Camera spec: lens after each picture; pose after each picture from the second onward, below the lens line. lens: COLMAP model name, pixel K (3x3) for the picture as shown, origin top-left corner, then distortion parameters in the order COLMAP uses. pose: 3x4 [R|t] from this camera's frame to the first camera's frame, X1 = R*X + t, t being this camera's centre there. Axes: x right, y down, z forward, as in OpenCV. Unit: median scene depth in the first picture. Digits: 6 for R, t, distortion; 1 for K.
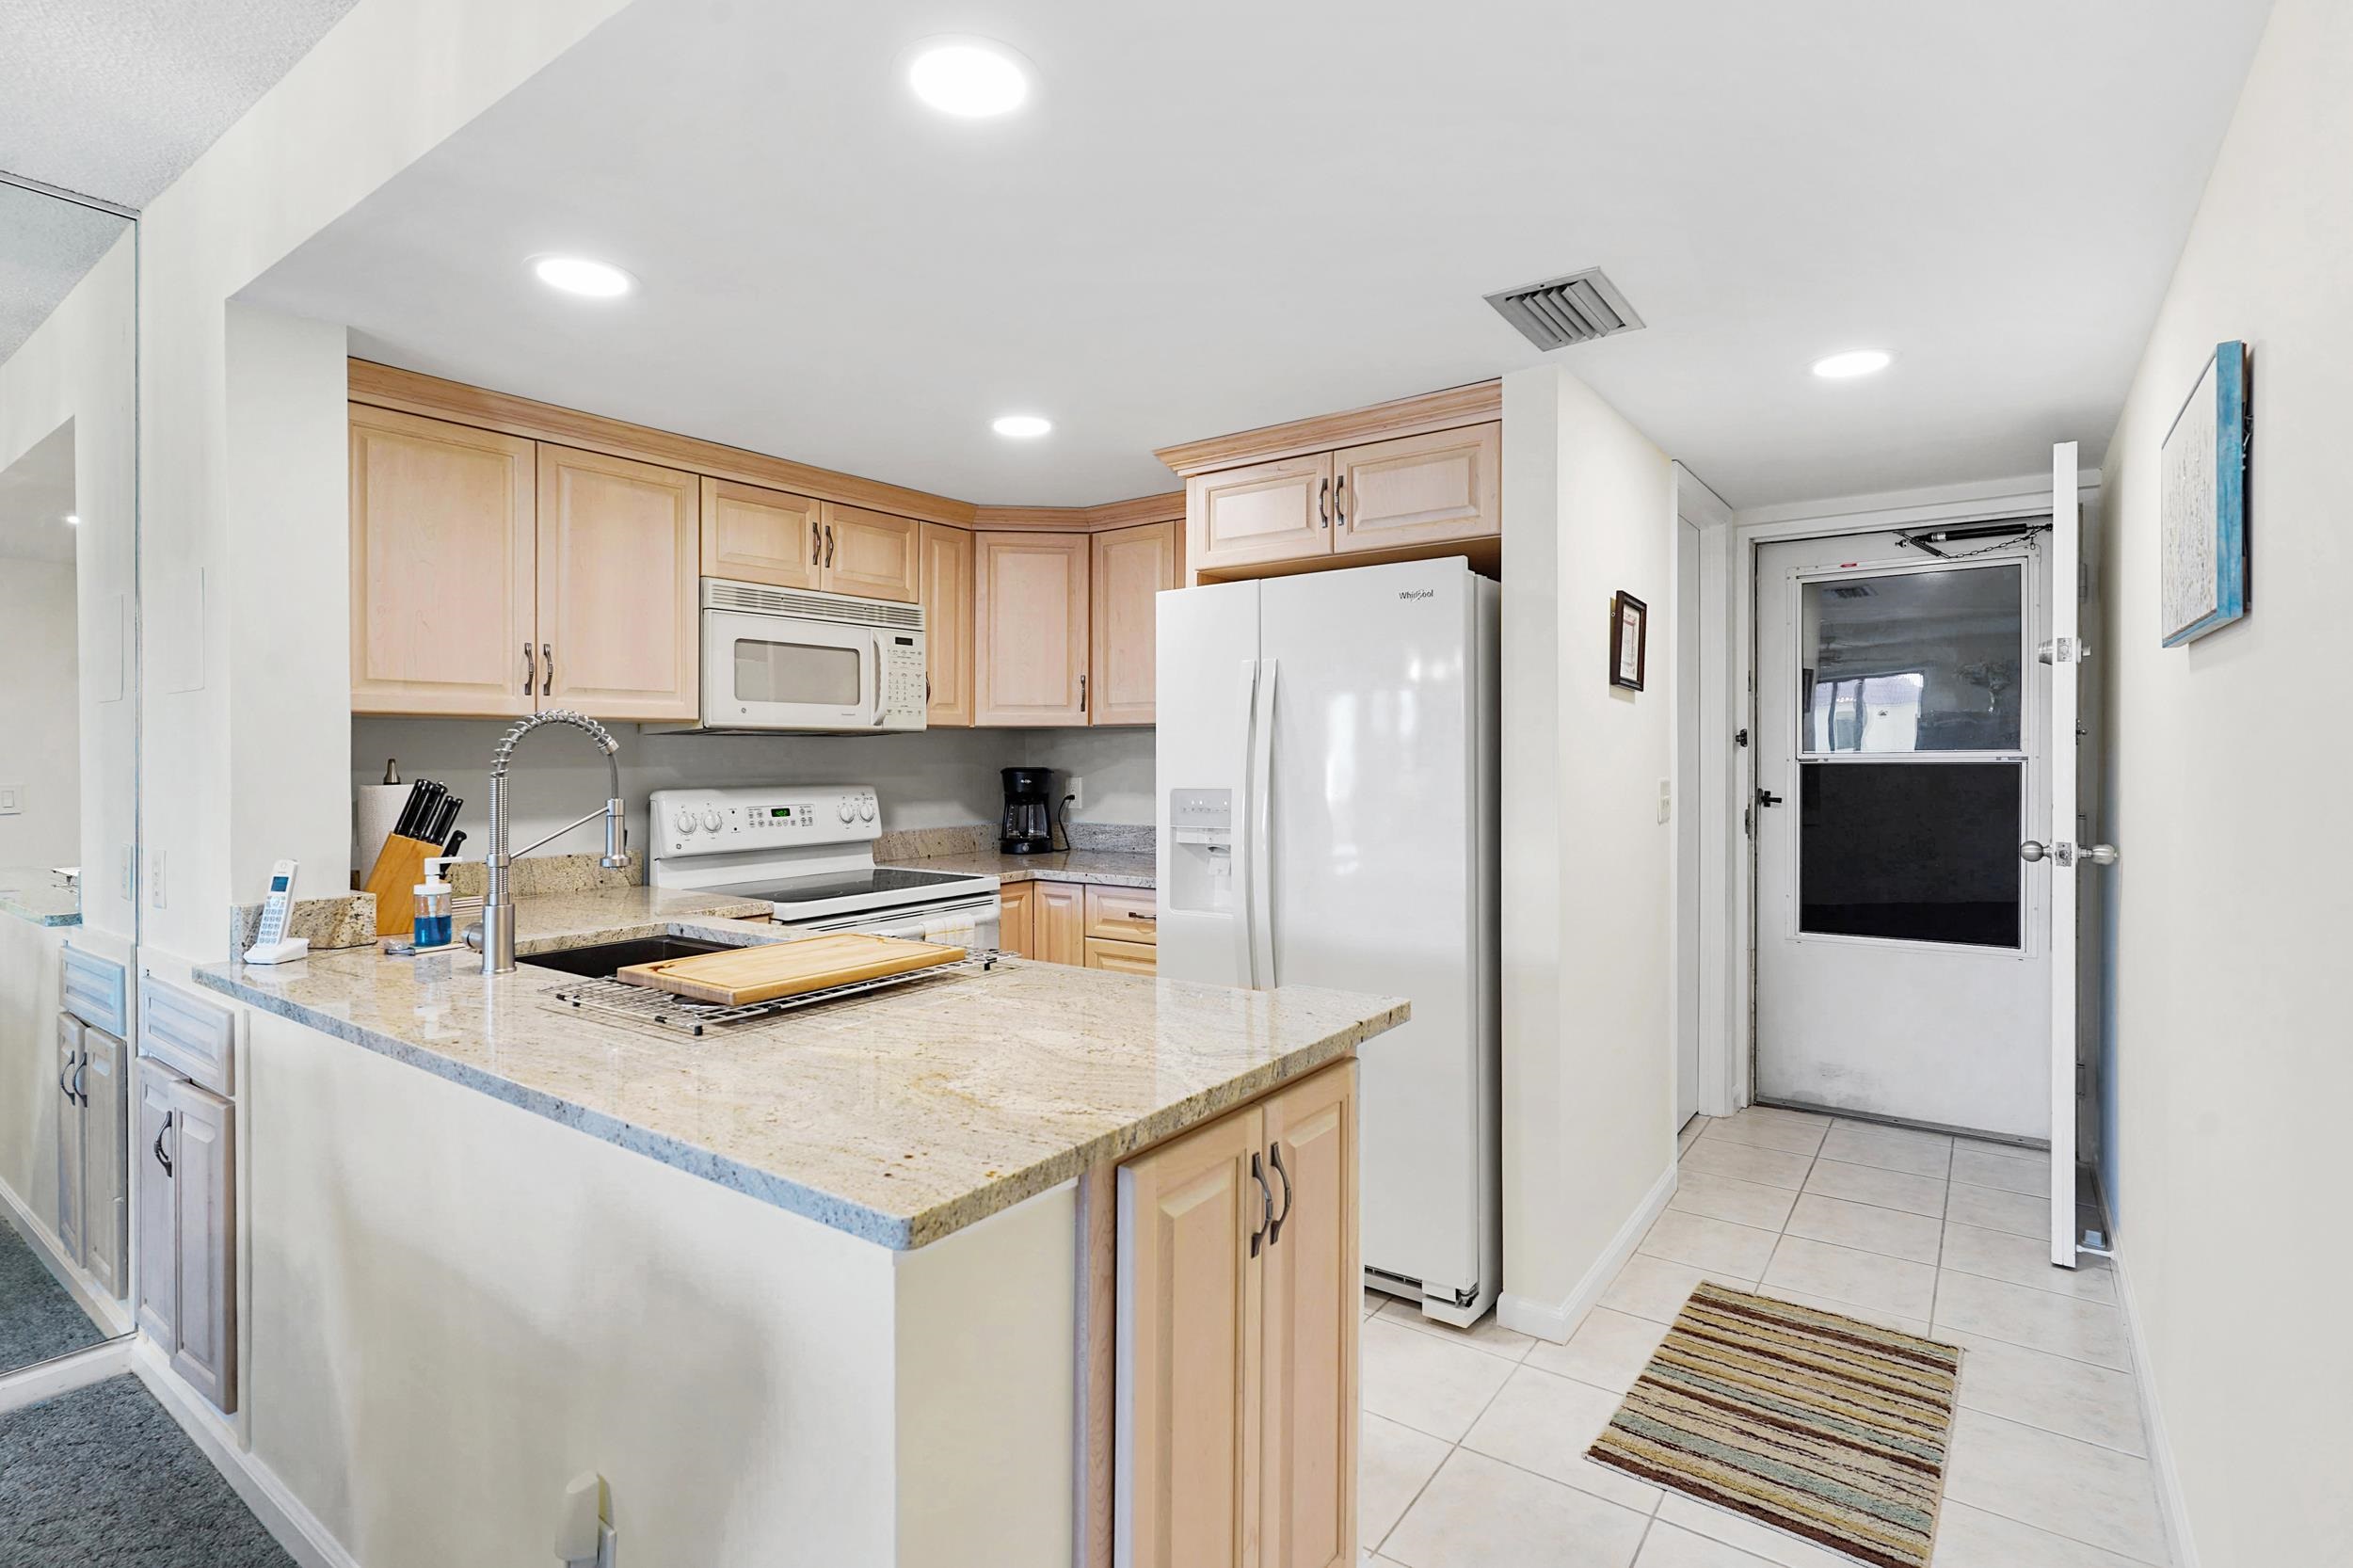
lens RADIAL K [[1123.6, 0, 1186.5], [0, 1123.6, 753.8], [0, 0, 1]] dist [-0.000354, 0.000268]
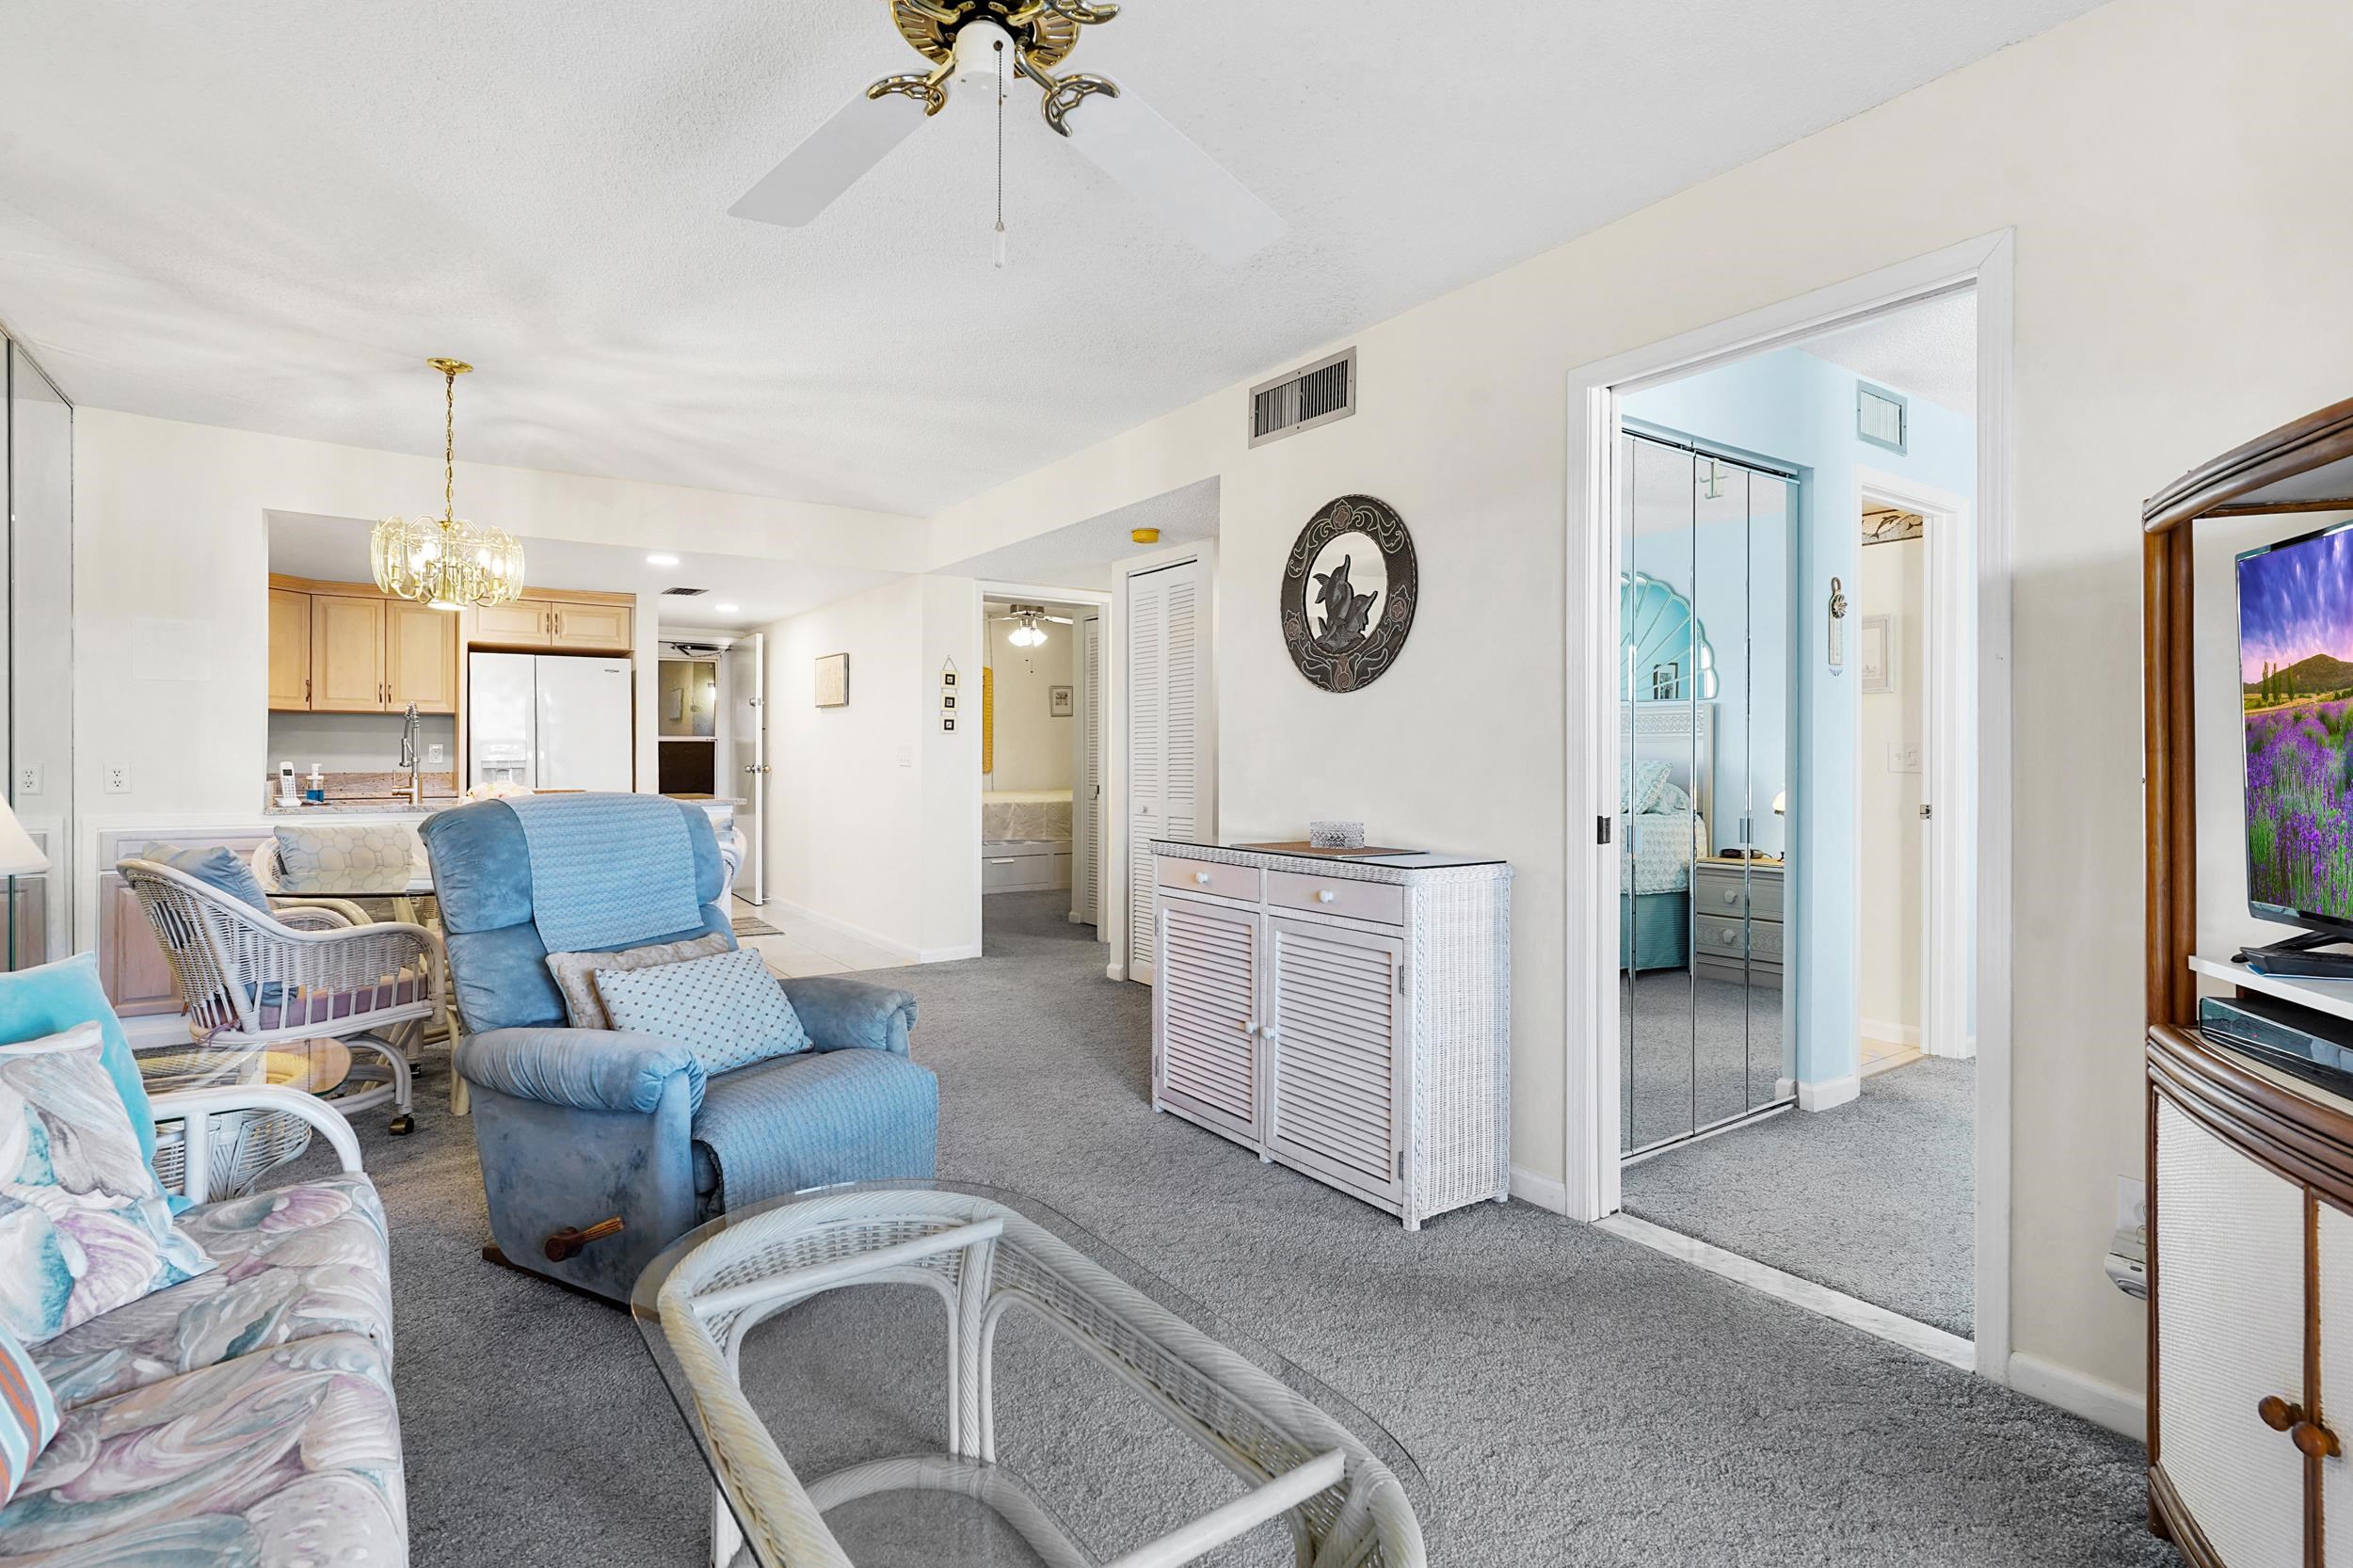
lens RADIAL K [[1127.0, 0, 1169.7], [0, 1127.0, 784.6], [0, 0, 1]] dist [-0.003249, 0.000589]
pose [[0.333213, -0.017540, 0.942688, -1.517834], [-0.004553, 0.999785, 0.020212, 0.055489], [-0.942840, -0.011027, 0.333062, -0.929325]]
